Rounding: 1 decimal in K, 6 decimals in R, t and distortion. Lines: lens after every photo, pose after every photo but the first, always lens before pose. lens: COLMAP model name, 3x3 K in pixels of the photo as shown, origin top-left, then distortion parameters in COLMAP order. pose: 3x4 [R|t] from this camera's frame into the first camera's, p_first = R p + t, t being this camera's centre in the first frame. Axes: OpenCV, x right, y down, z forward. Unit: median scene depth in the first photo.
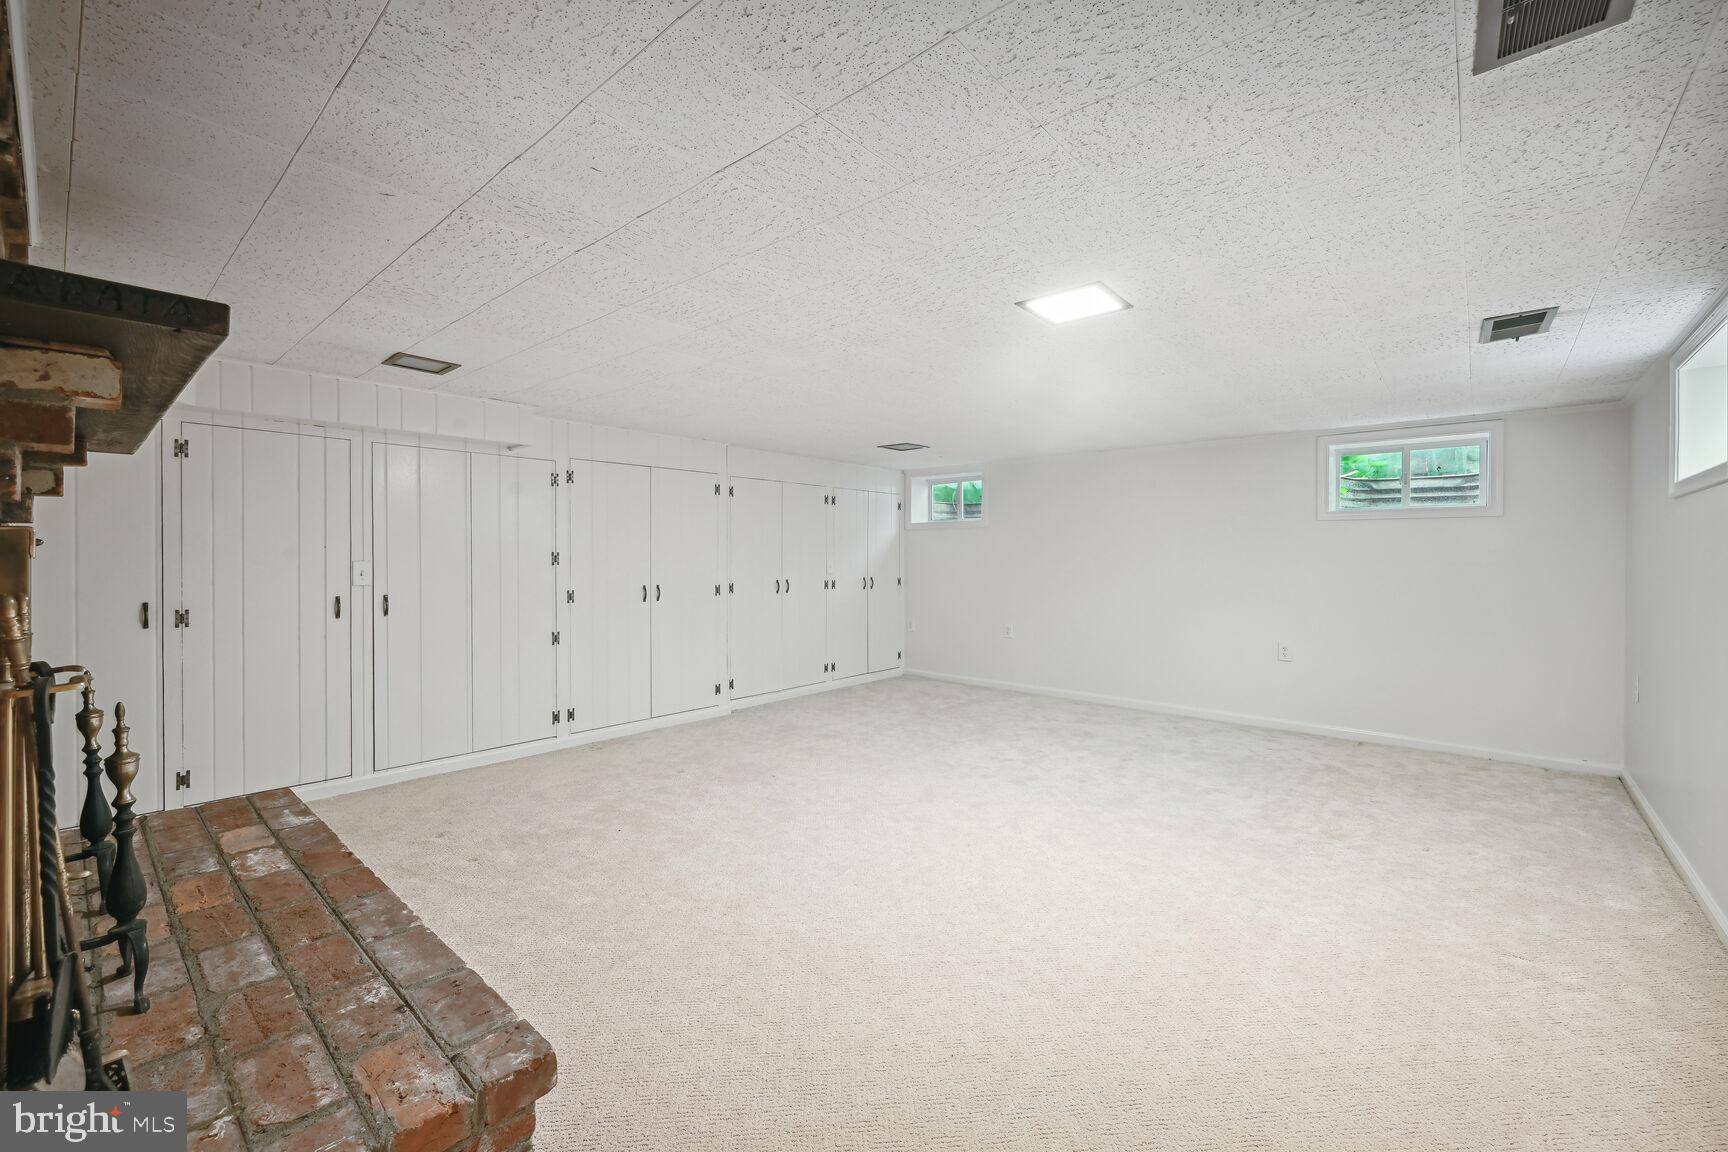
lens RADIAL K [[696.0, 0, 878.9], [0, 696.0, 568.3], [0, 0, 1]] dist [0.001254, 0.000433]
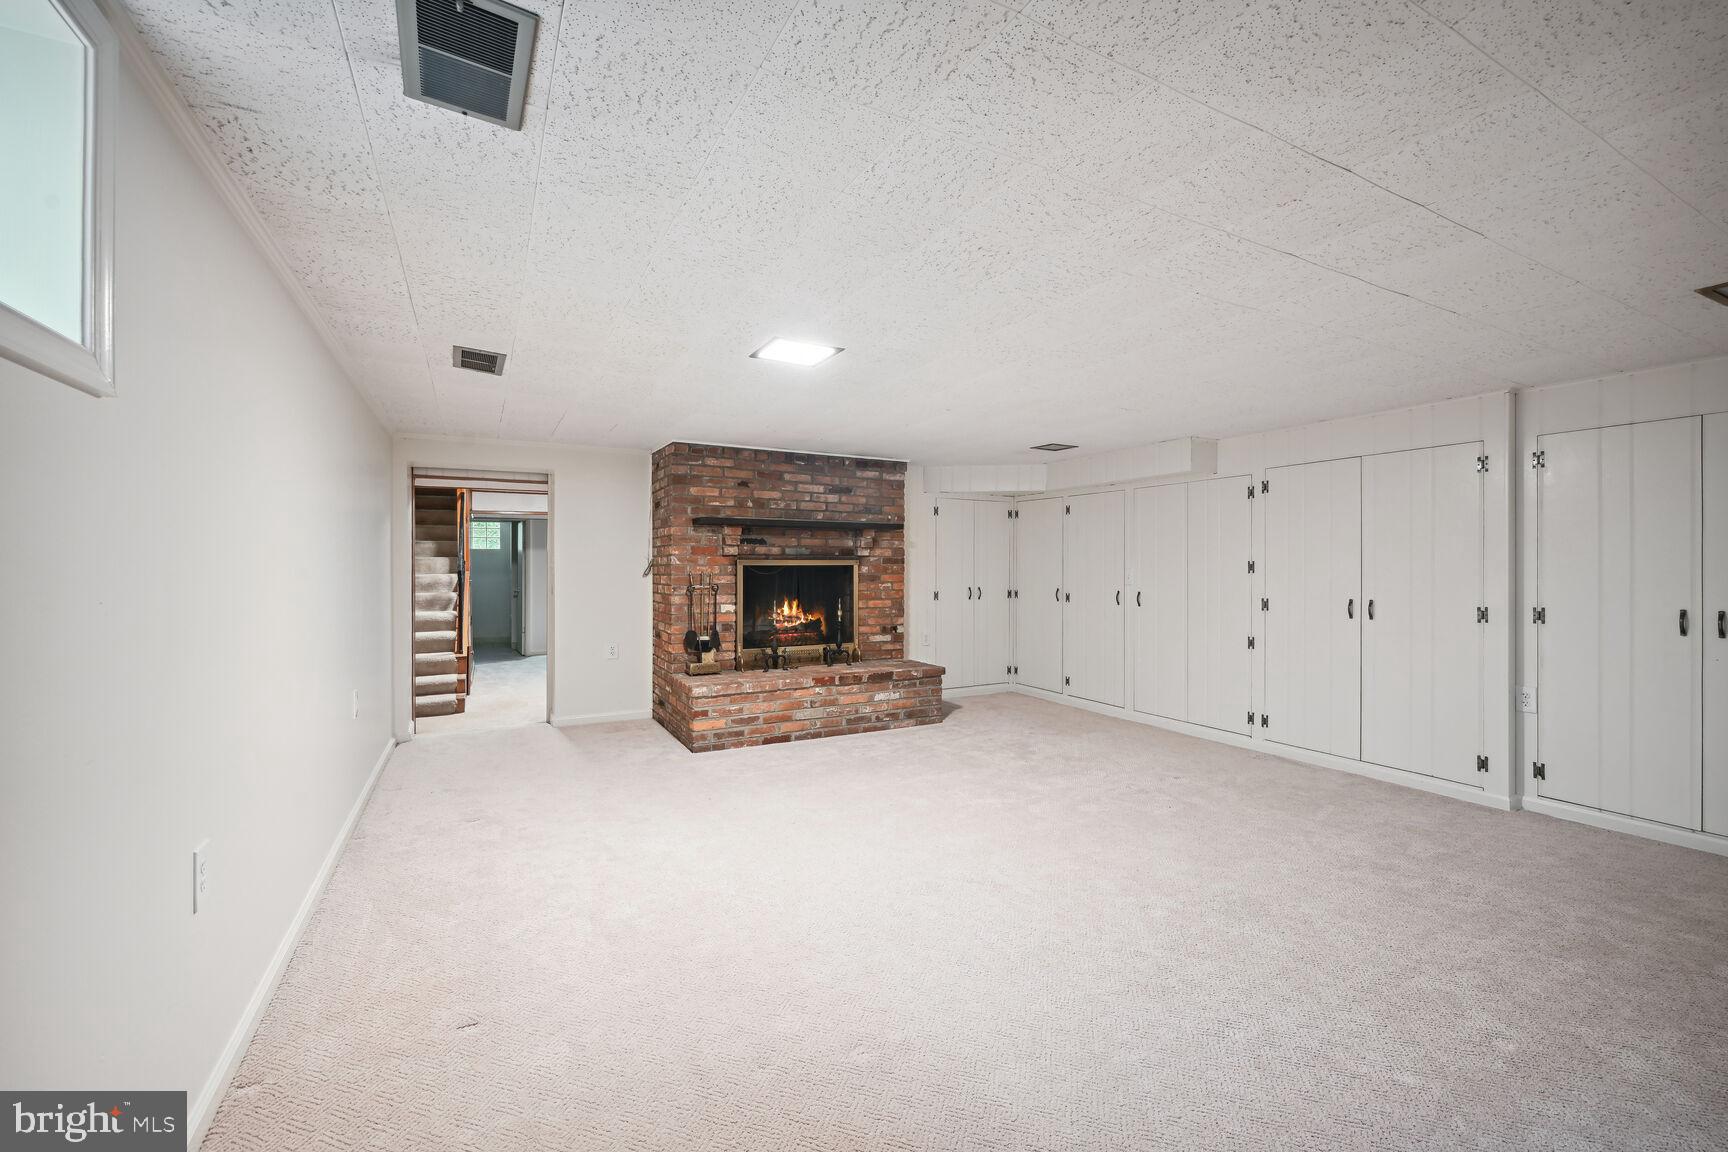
lens RADIAL K [[696.0, 0, 875.4], [0, 696.0, 567.4], [0, 0, 1]] dist [0.001254, 0.000433]
pose [[-0.363414, 0.004290, -0.931618, 0.723500], [-0.008239, 0.999935, 0.007818, -0.017406], [0.931591, 0.010517, -0.363355, 0.854259]]
